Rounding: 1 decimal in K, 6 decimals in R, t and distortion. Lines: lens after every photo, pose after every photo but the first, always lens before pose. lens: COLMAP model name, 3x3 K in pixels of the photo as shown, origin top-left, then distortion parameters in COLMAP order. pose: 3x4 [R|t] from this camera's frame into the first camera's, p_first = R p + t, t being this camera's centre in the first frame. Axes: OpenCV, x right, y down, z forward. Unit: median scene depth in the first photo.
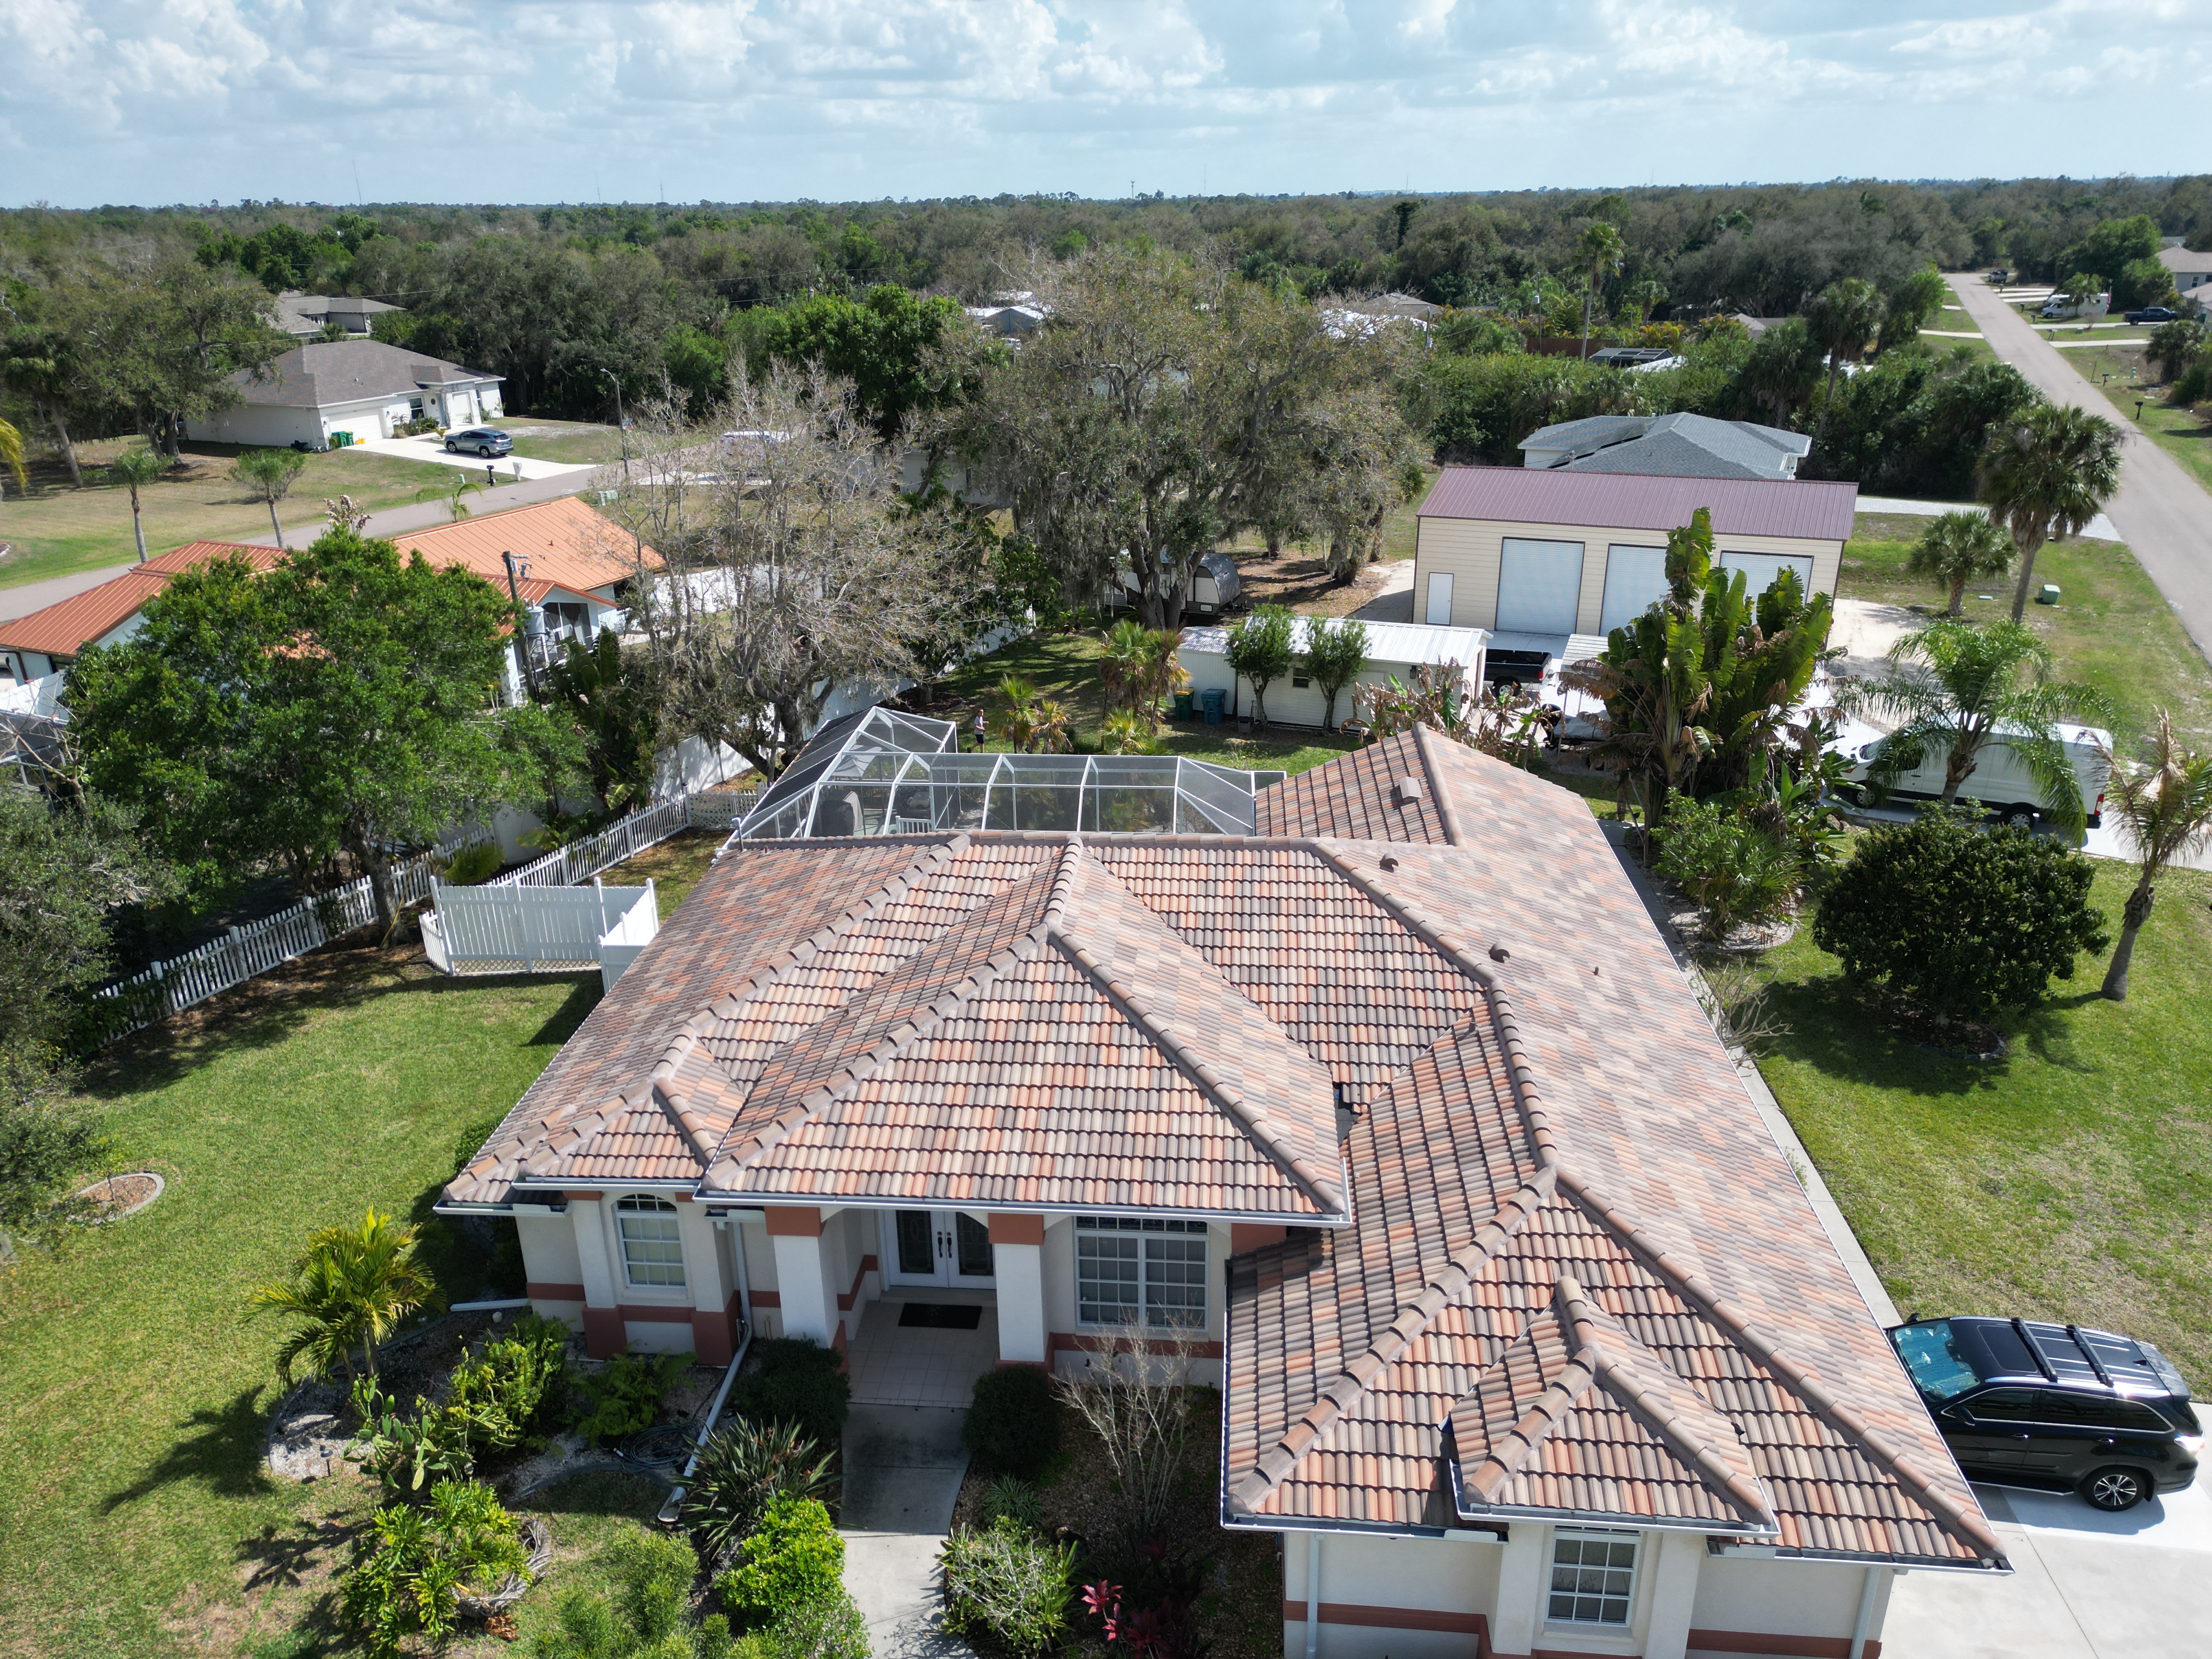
lens RADIAL K [[1536.2, 0, 1122.8], [0, 1536.2, 812.5], [0, 0, 1]] dist [0.050086, -0.040580]
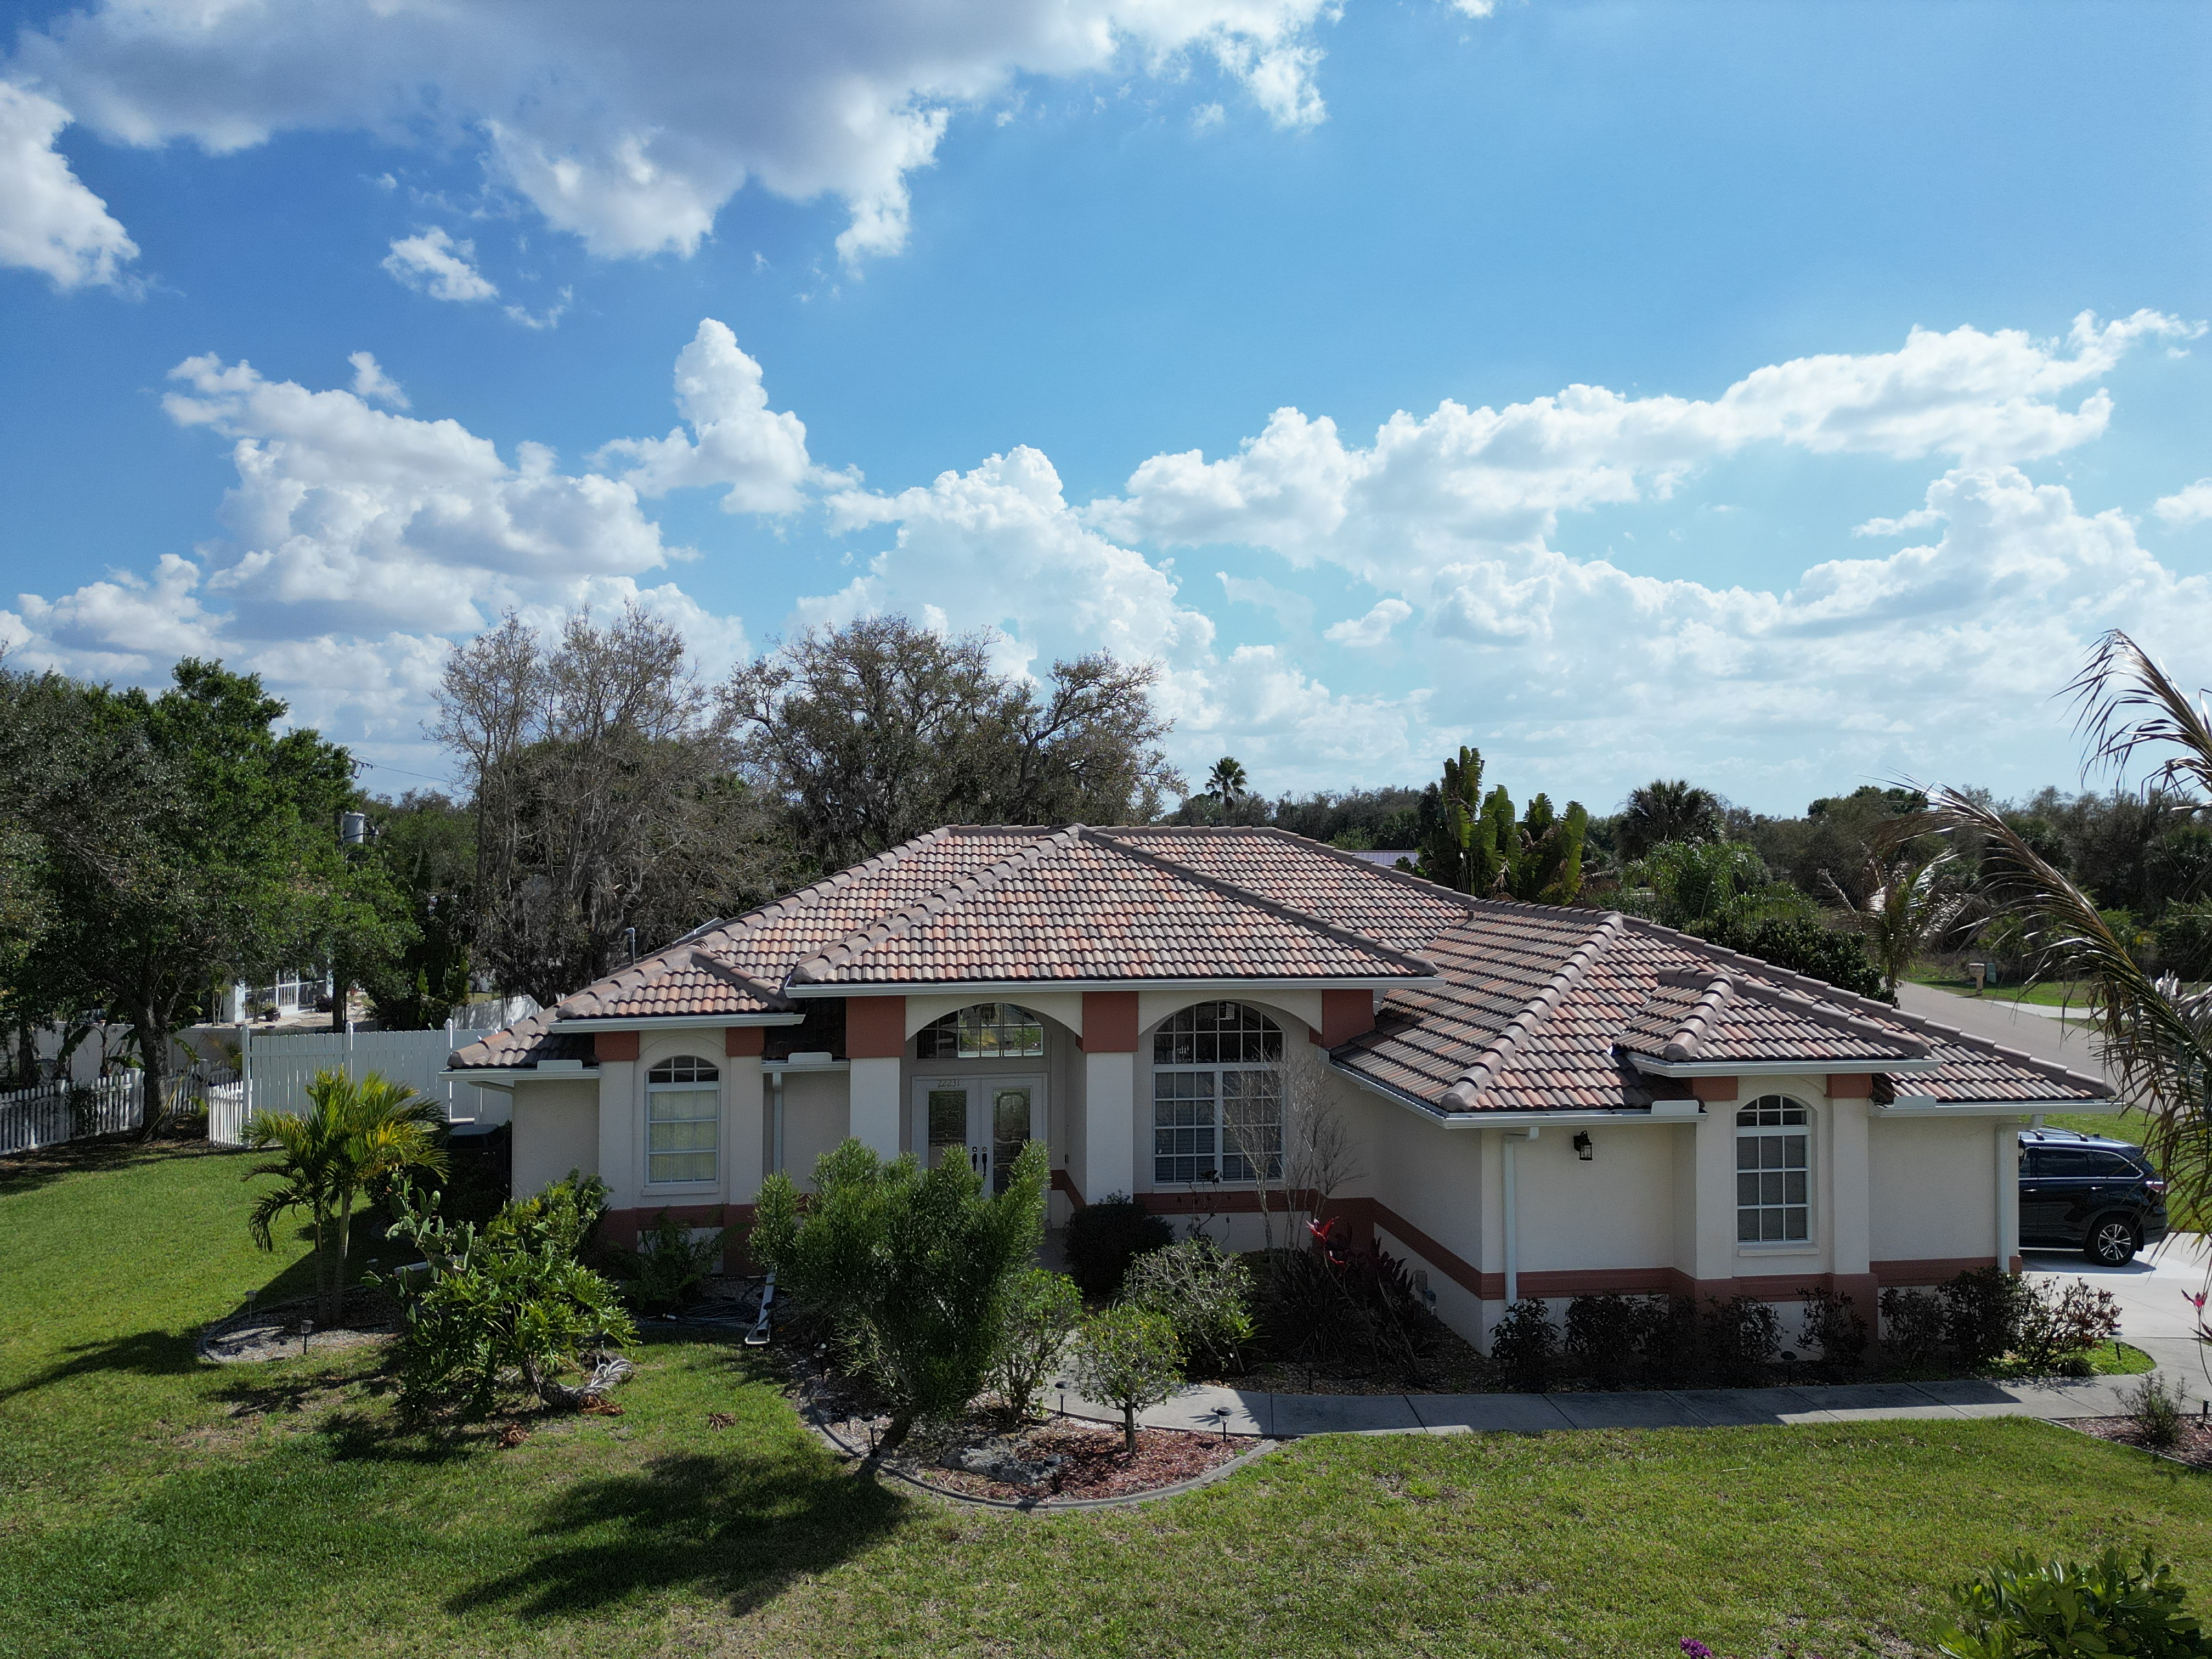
lens RADIAL K [[1536.2, 0, 1108.8], [0, 1536.2, 842.6], [0, 0, 1]] dist [0.050086, -0.040580]
pose [[0.970371, 0.017658, 0.240975, -0.248442], [0.073088, 0.929153, -0.362400, 0.411658], [-0.230301, 0.369274, 0.900332, 0.062349]]
